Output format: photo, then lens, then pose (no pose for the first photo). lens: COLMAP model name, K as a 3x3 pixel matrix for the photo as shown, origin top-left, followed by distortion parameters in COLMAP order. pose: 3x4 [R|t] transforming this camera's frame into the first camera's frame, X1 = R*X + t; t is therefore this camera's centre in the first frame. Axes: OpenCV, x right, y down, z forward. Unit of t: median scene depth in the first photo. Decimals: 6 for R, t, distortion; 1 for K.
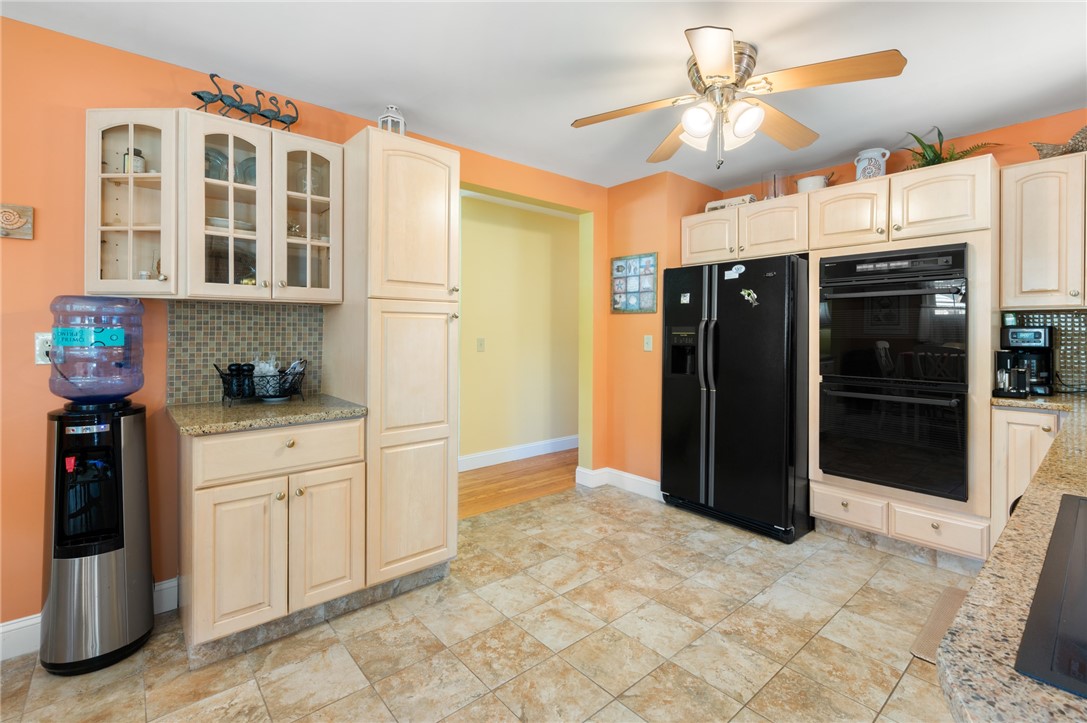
lens RADIAL K [[486.2, 0, 550.6], [0, 486.2, 336.8], [0, 0, 1]] dist [0.003695, 0.000224]
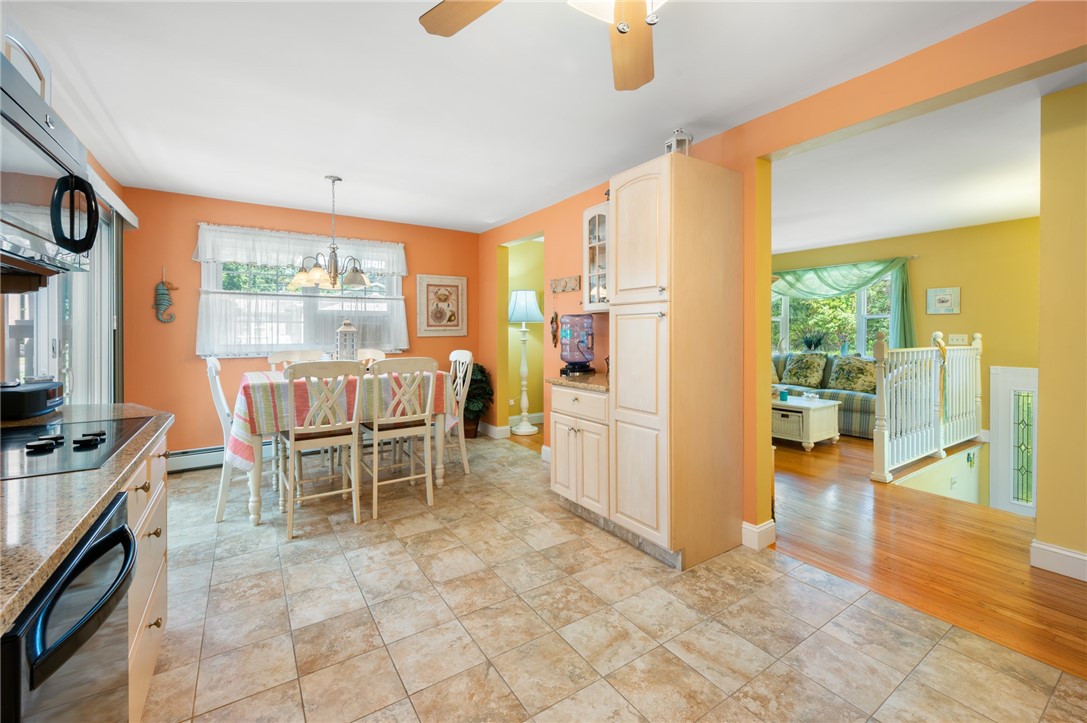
lens RADIAL K [[438.3, 0, 534.2], [0, 438.3, 338.8], [0, 0, 1]] dist [-0.001188, 0.000758]
pose [[-0.127179, 0.012944, -0.991795, 0.895203], [-0.007887, 0.999870, 0.014061, -0.003149], [0.991848, 0.009611, -0.127061, 0.995249]]
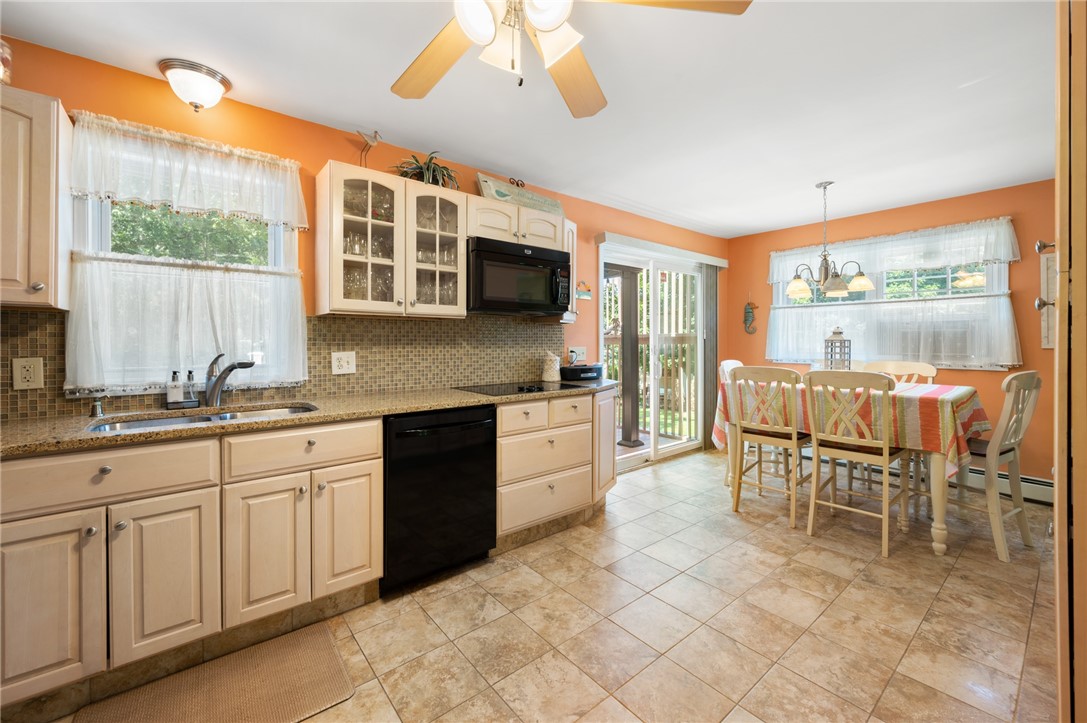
lens RADIAL K [[438.3, 0, 571.2], [0, 438.3, 336.1], [0, 0, 1]] dist [-0.001188, 0.000758]
pose [[-0.999756, -0.003880, -0.021765, 0.305376], [-0.003797, 0.999985, -0.003839, -0.005694], [0.021780, -0.003756, -0.999756, 1.655579]]
